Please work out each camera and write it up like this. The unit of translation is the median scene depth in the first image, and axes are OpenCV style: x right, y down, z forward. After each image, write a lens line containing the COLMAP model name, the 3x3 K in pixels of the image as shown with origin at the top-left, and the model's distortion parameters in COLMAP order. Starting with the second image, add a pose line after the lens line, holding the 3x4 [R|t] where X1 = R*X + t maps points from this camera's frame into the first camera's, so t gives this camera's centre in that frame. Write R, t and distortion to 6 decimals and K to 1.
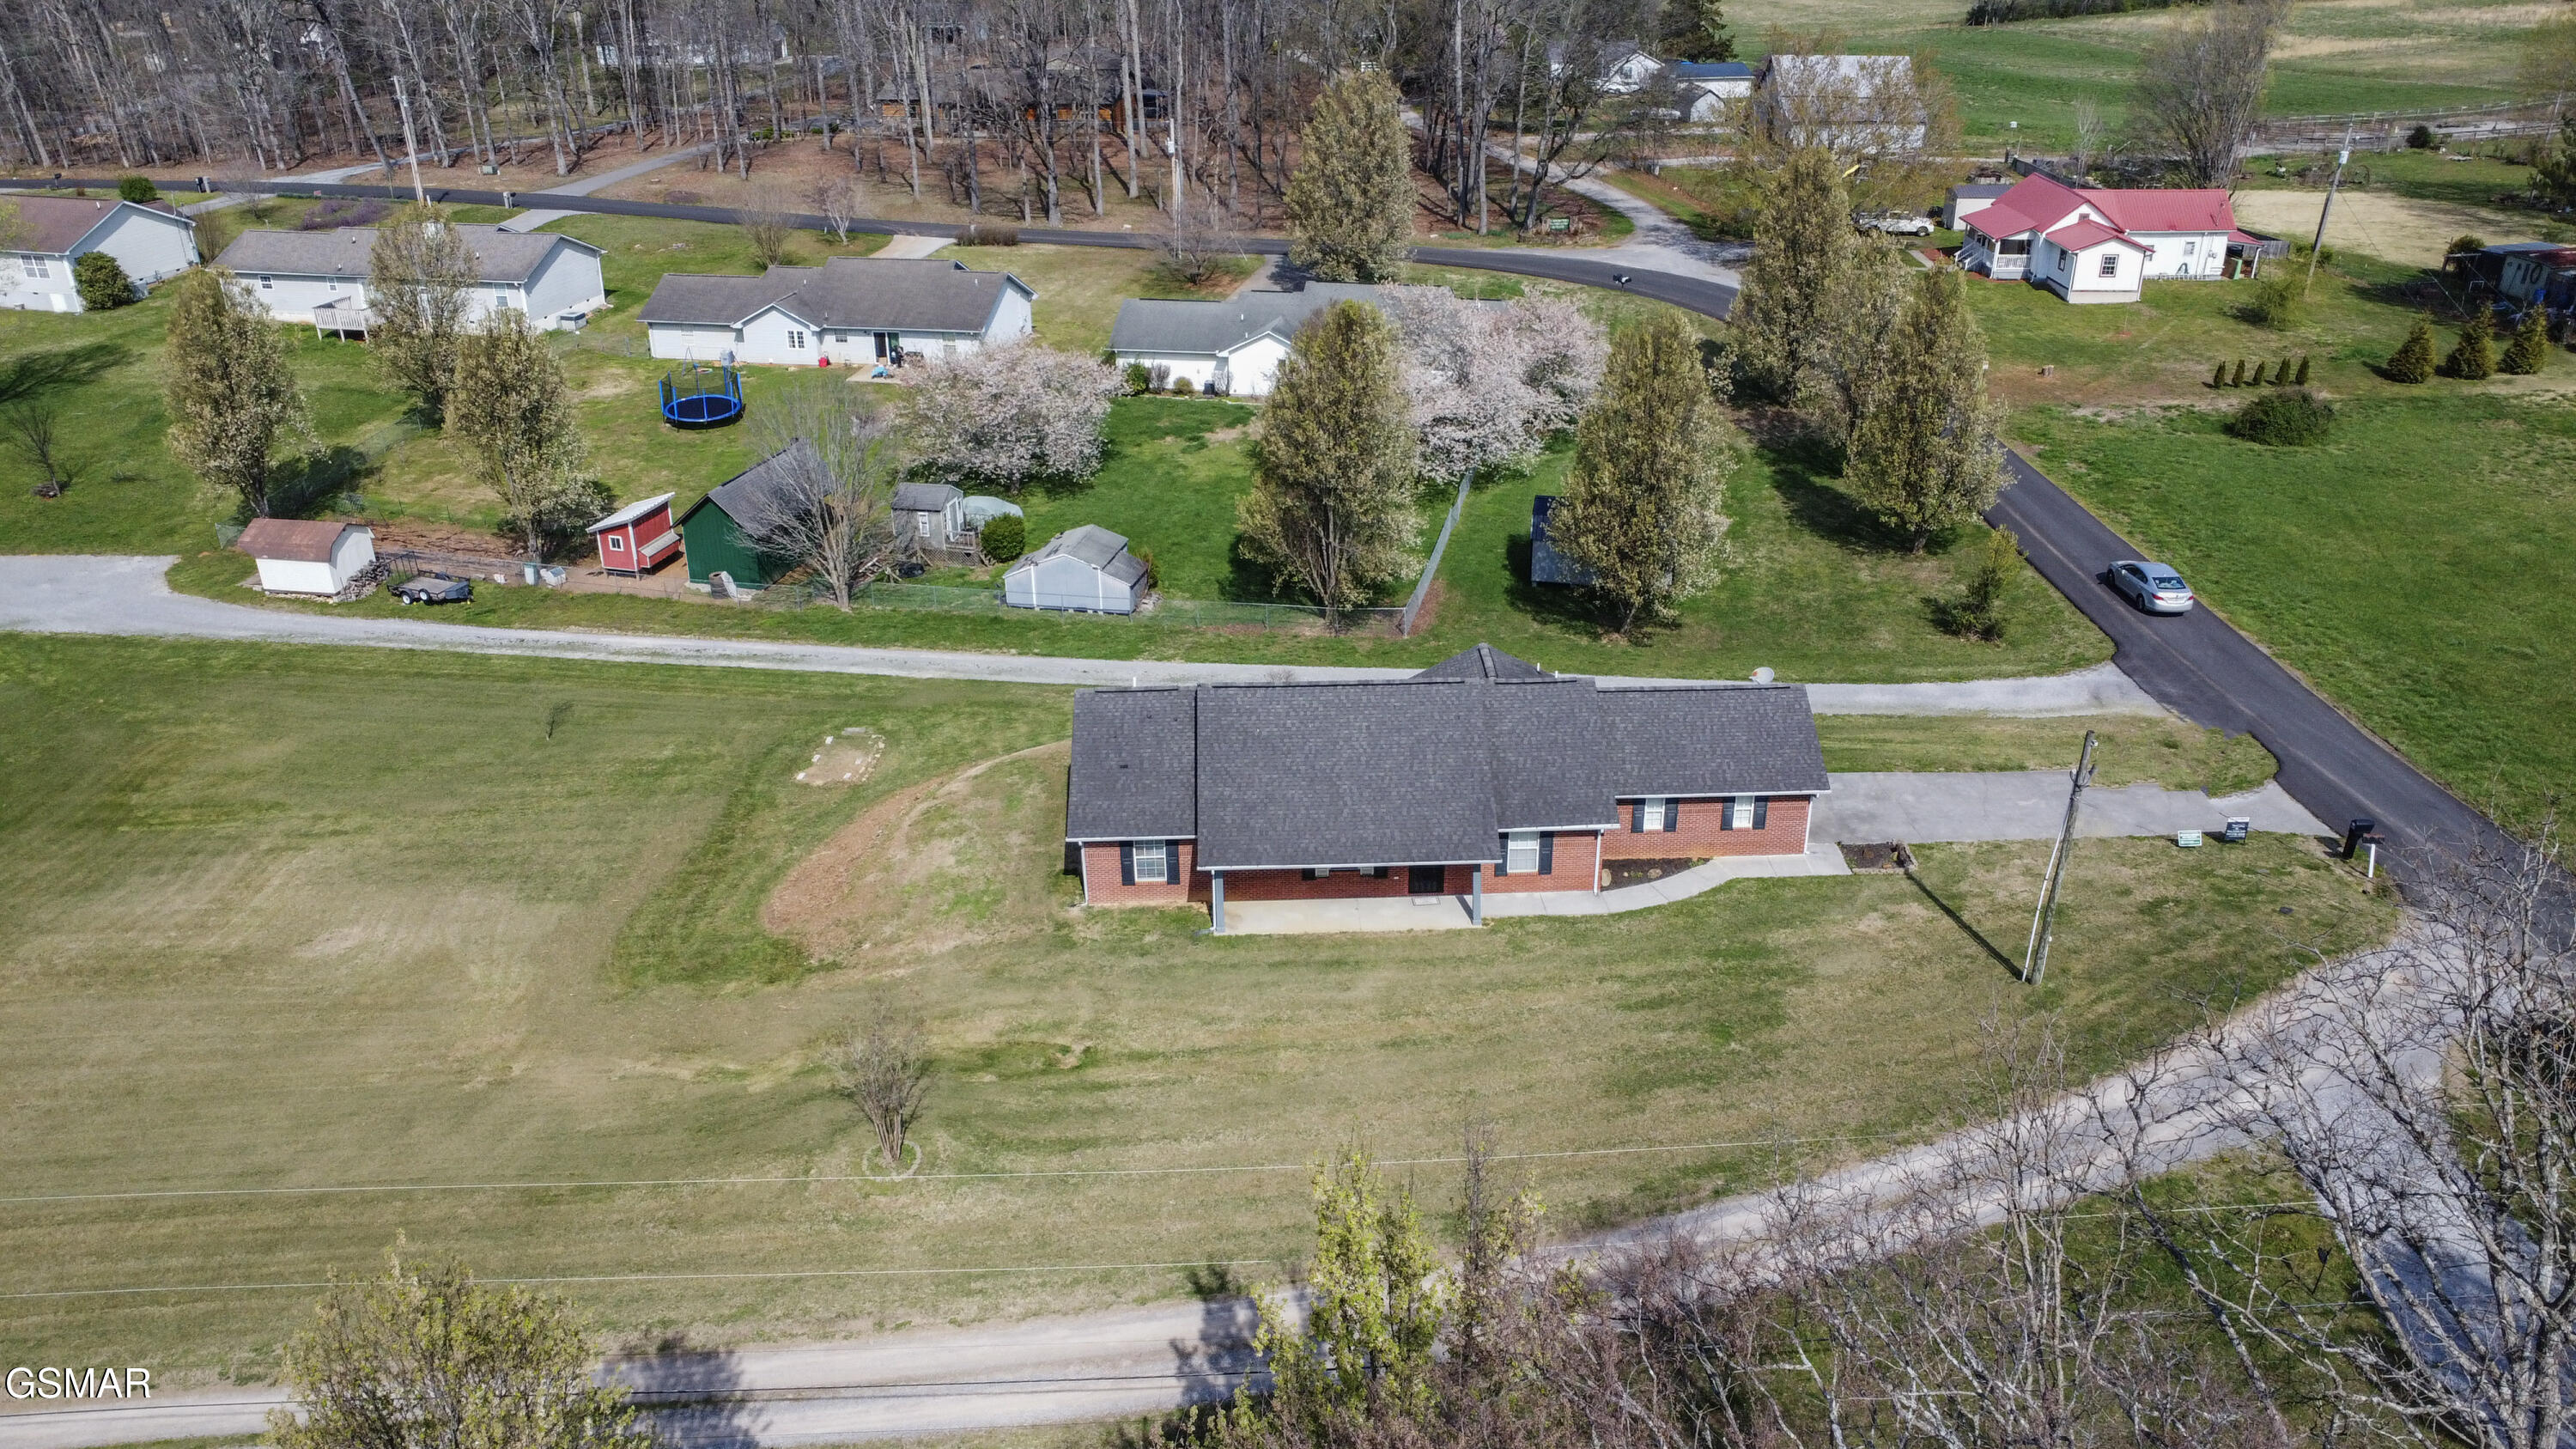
lens RADIAL K [[1932.9, 0, 1288.0], [0, 1932.9, 724.5], [0, 0, 1]] dist [-0.193501, 0.327083]
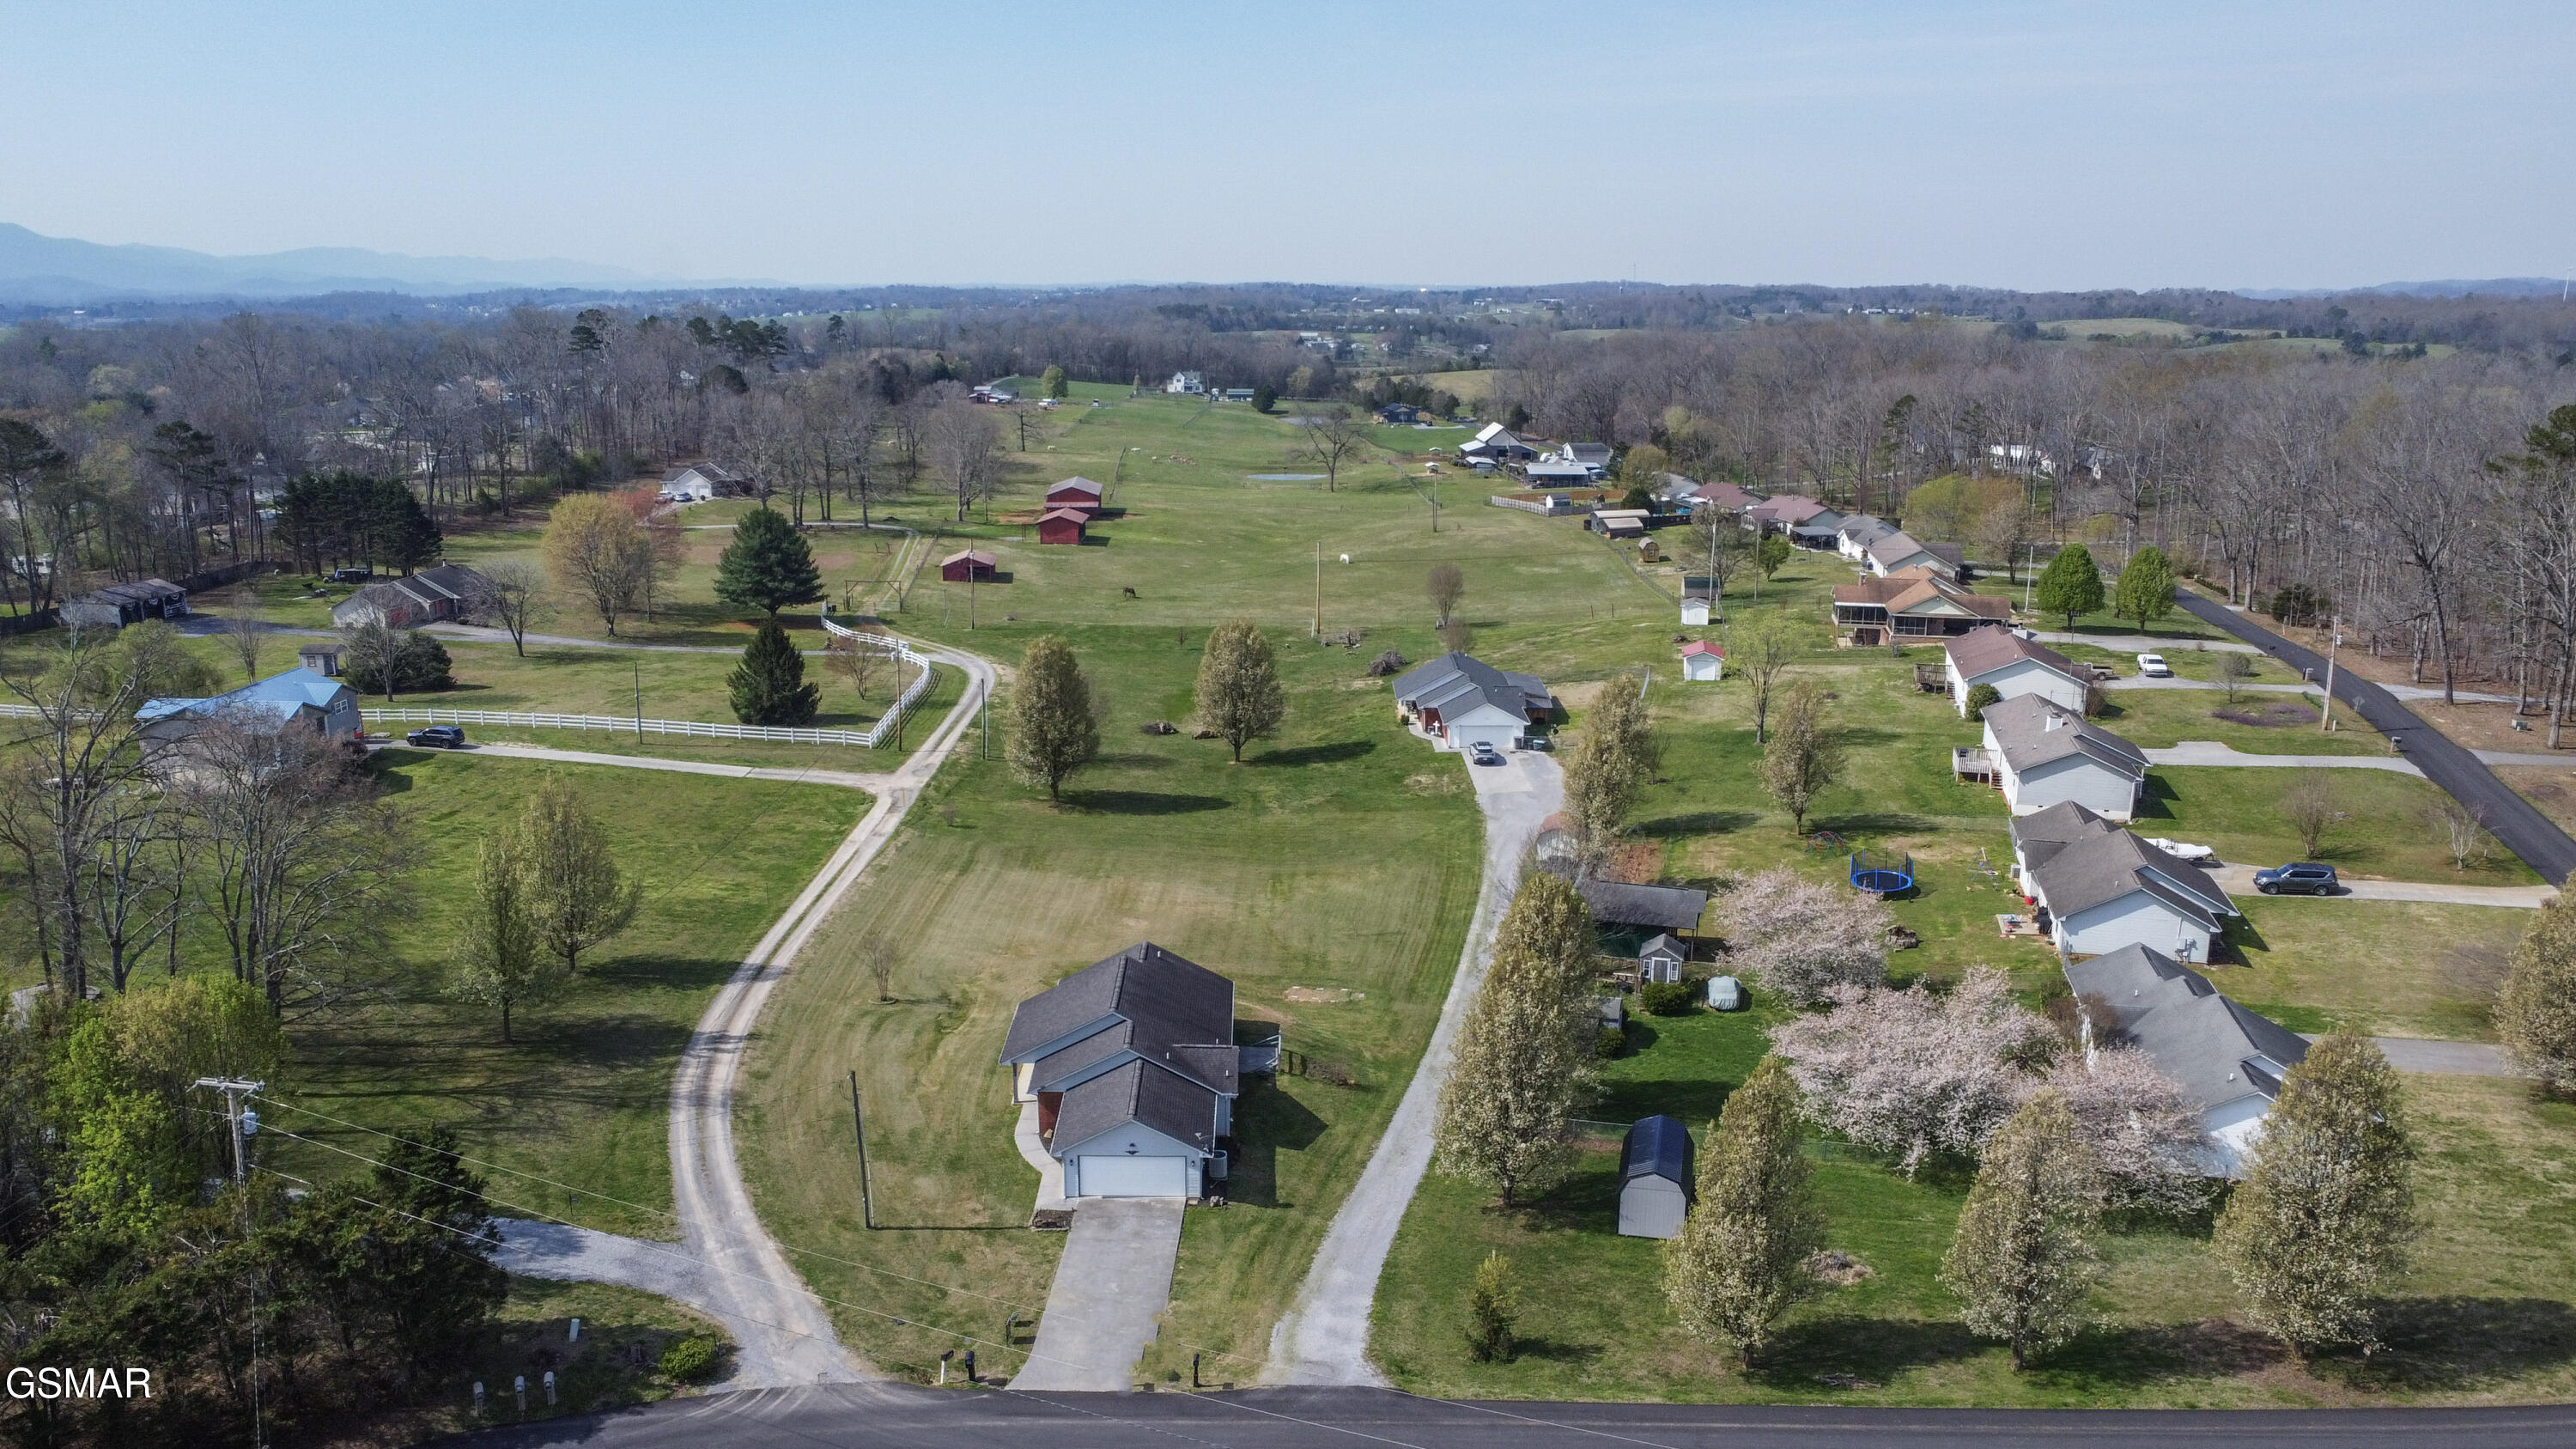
lens RADIAL K [[1932.9, 0, 1288.0], [0, 1932.9, 724.5], [0, 0, 1]] dist [-0.193501, 0.327083]
pose [[-0.026252, 0.236742, -0.971218, 1.224899], [-0.430680, 0.874083, 0.224706, -0.503389], [0.902123, 0.424183, 0.079014, 0.644193]]
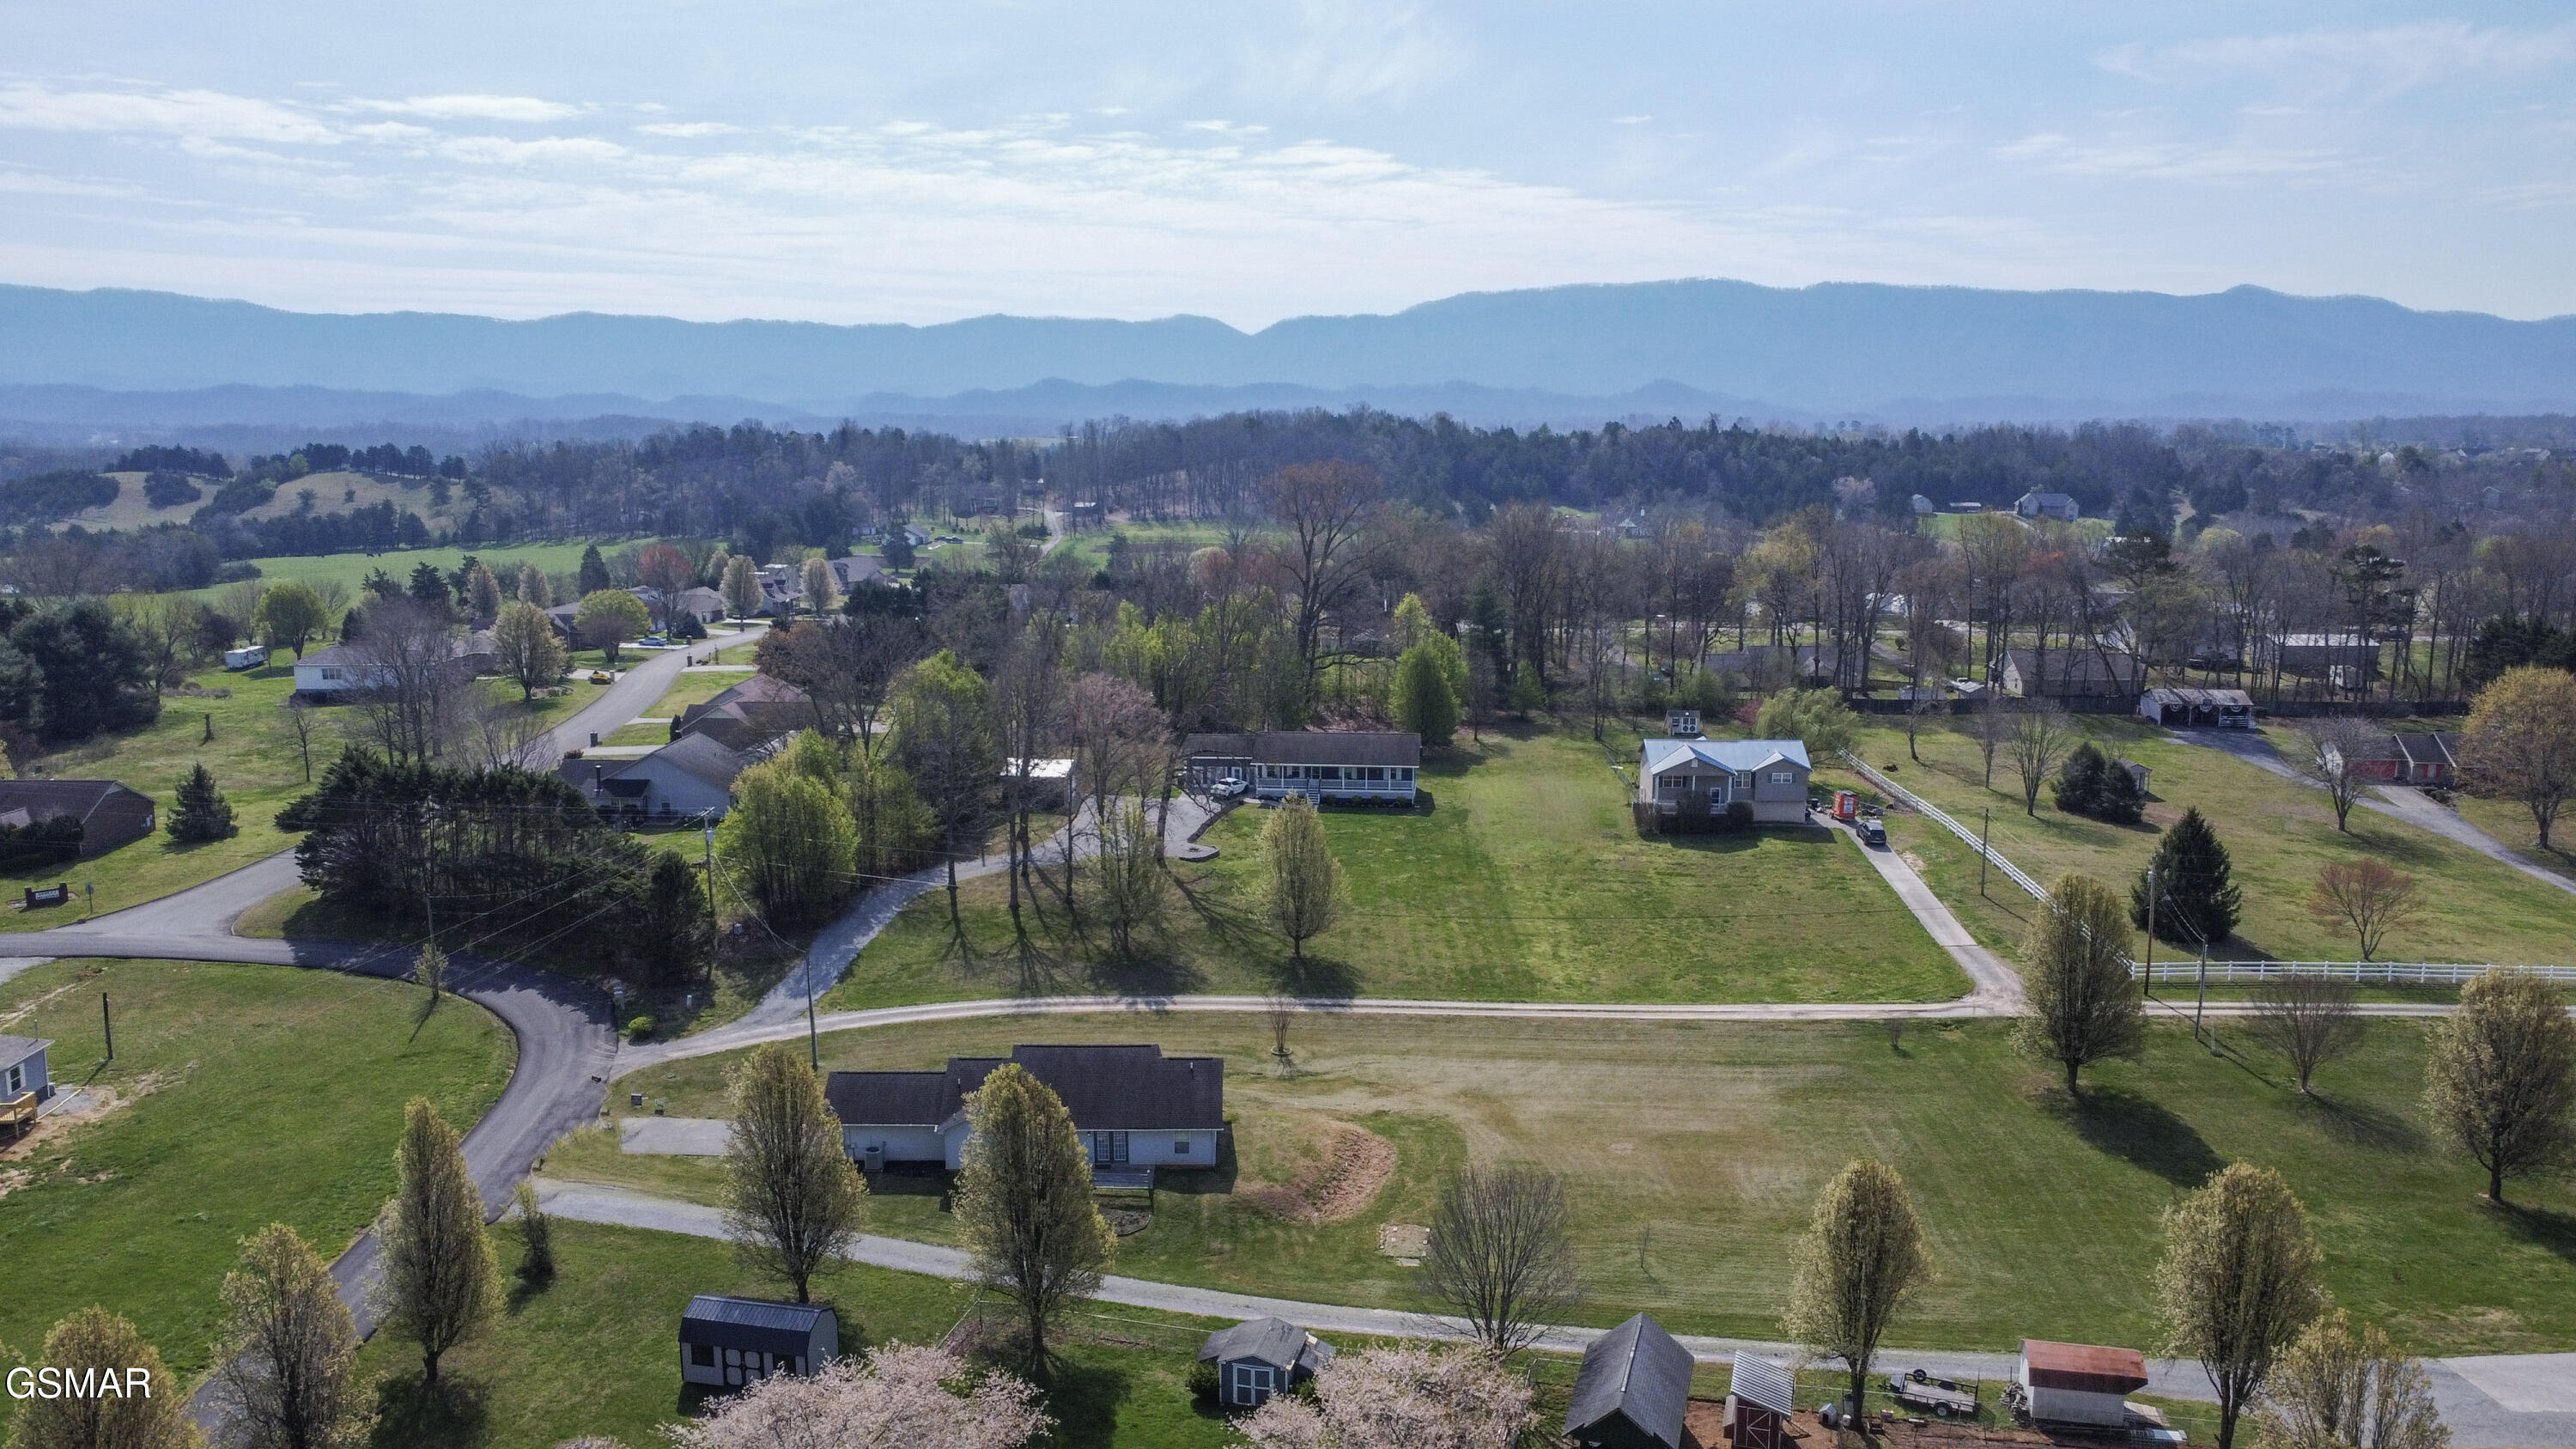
lens RADIAL K [[1932.9, 0, 1288.0], [0, 1932.9, 724.5], [0, 0, 1]] dist [-0.193501, 0.327083]
pose [[-0.999870, 0.010122, 0.012539, -0.140223], [0.015473, 0.820320, 0.571695, -1.002062], [-0.004499, 0.571815, -0.820370, 1.725651]]
